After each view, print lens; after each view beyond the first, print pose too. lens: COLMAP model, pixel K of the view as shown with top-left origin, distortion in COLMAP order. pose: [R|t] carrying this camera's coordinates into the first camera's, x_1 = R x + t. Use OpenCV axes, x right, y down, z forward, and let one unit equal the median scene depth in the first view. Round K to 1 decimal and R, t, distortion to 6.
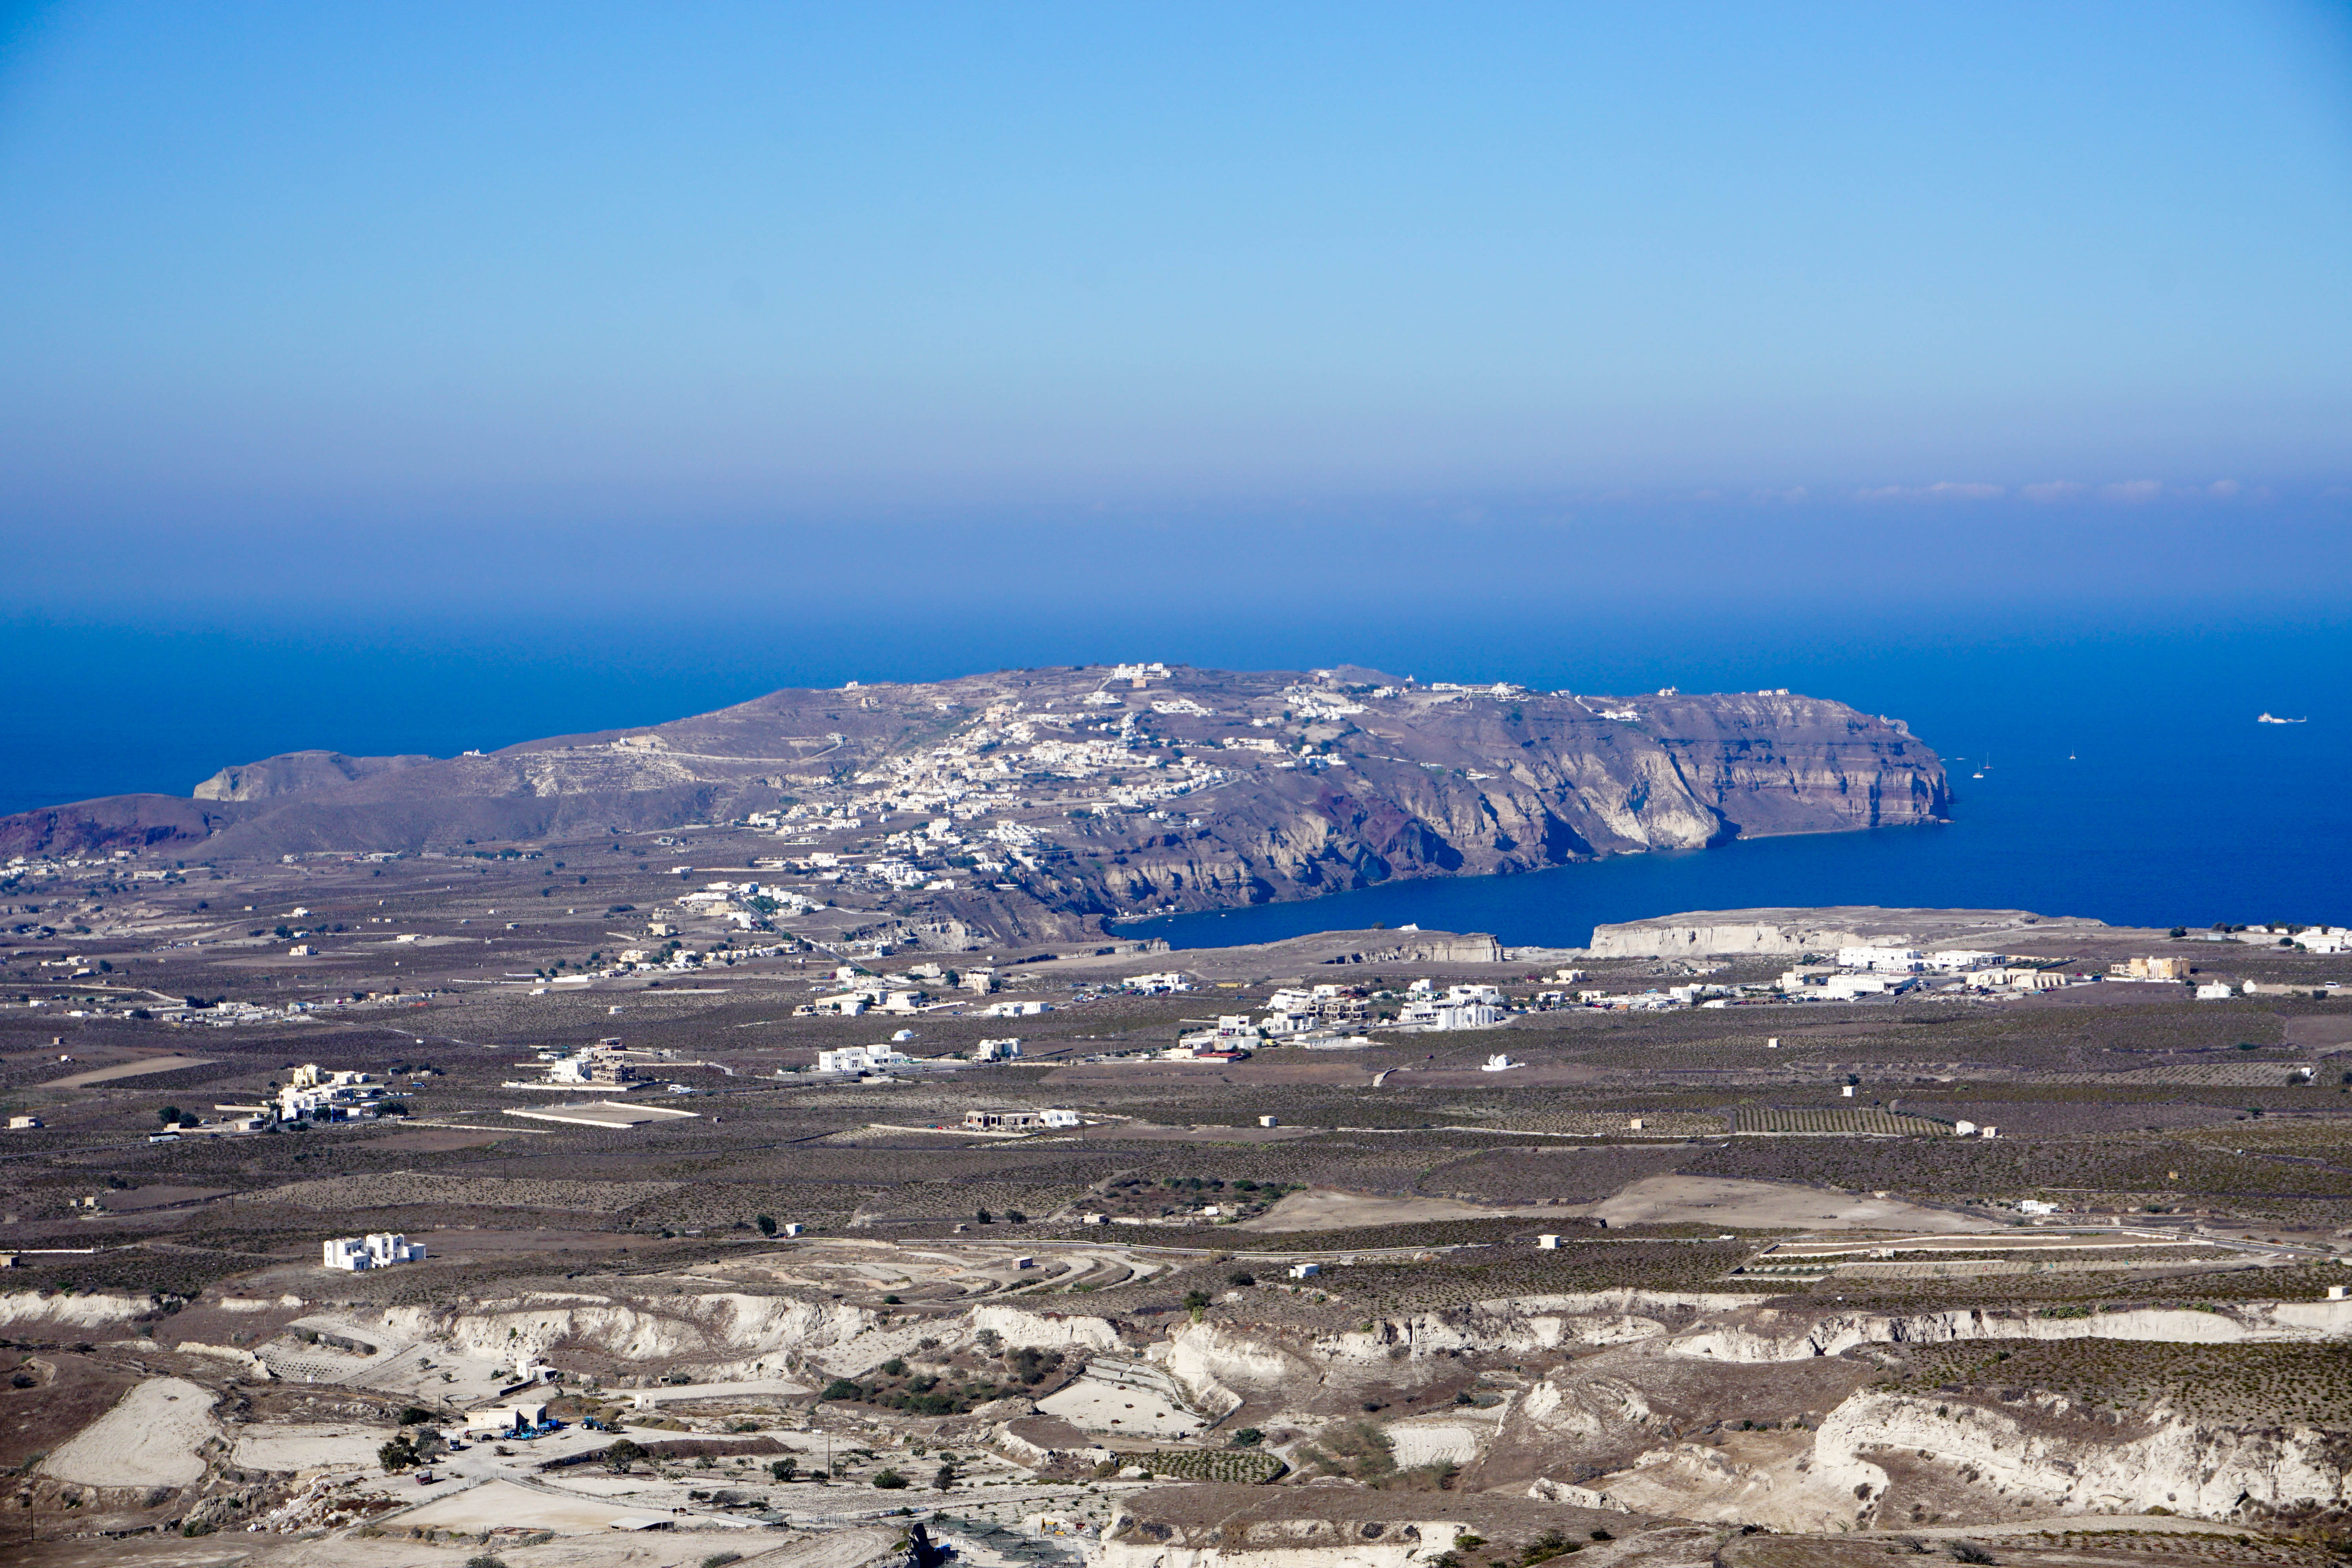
lens RADIAL K [[4796.6, 0, 1173.4], [0, 4796.6, 783.4], [0, 0, 1]] dist [-0.032801, 0.000000]
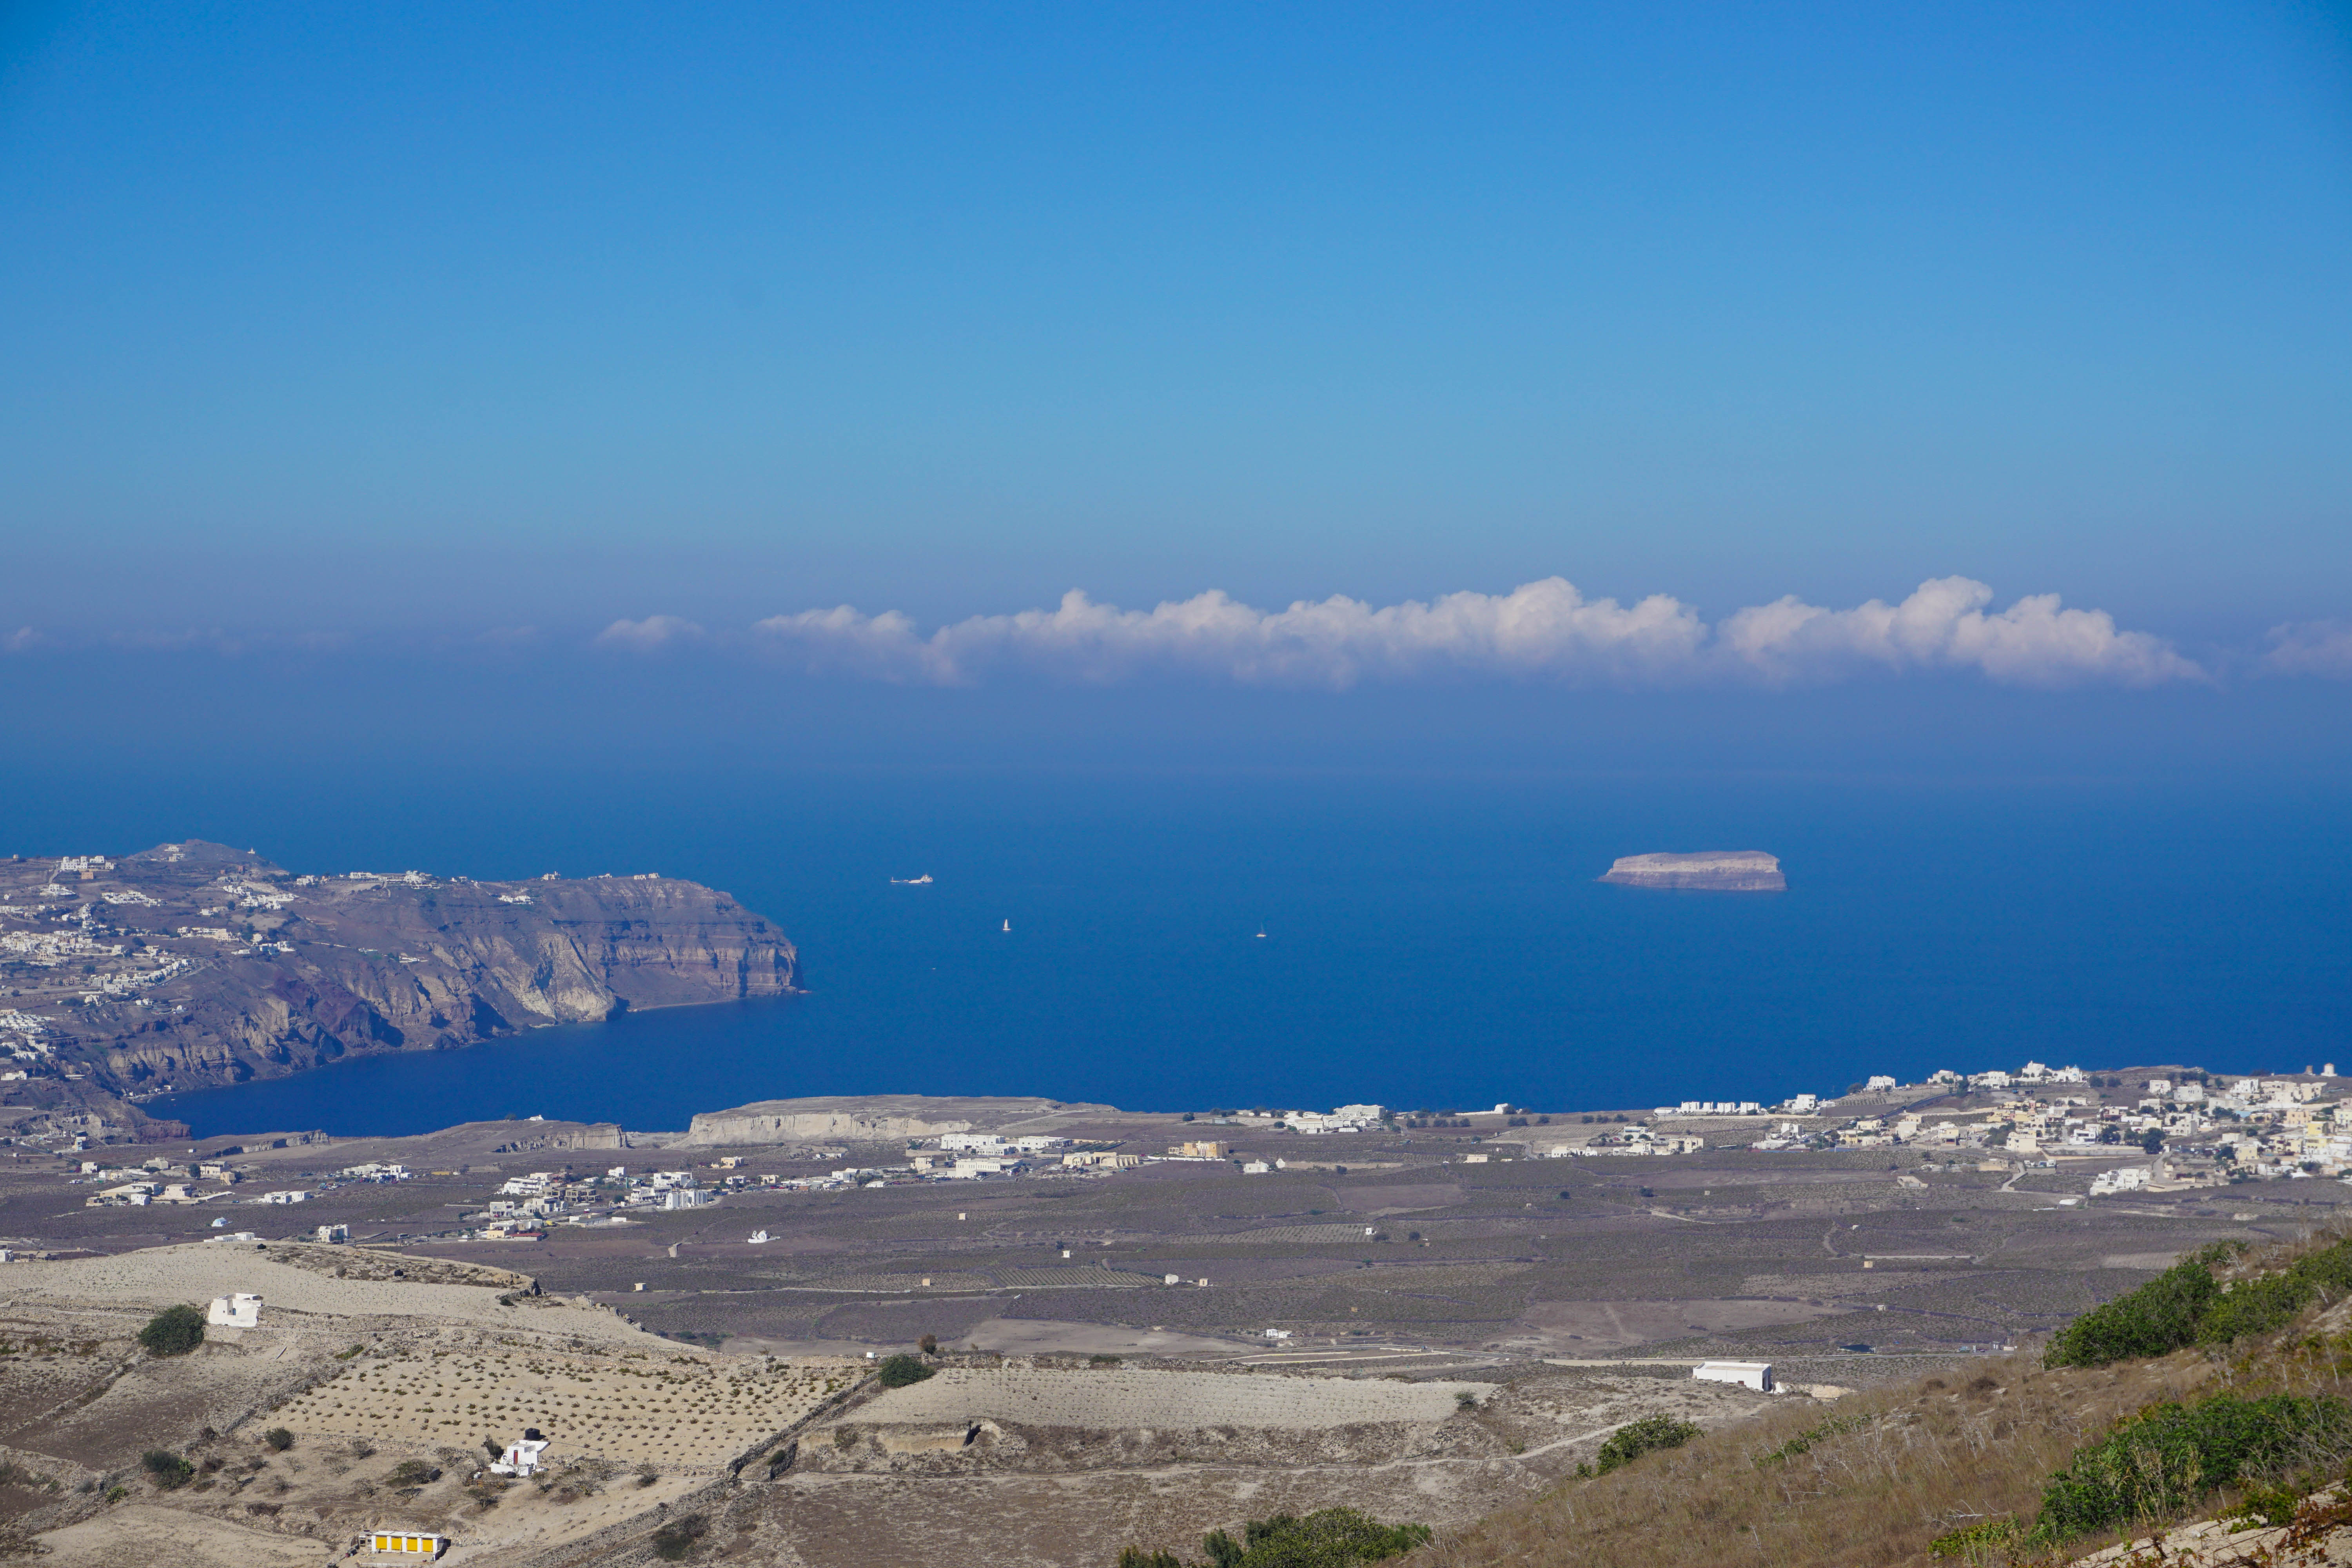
lens RADIAL K [[4796.6, 0, 1177.5], [0, 4796.6, 784.4], [0, 0, 1]] dist [-0.032801, 0.000000]
pose [[0.962312, 0.001204, 0.271946, -0.069763], [0.006430, 0.999610, -0.027180, -0.011314], [-0.271873, 0.027905, 0.961929, -0.115704]]
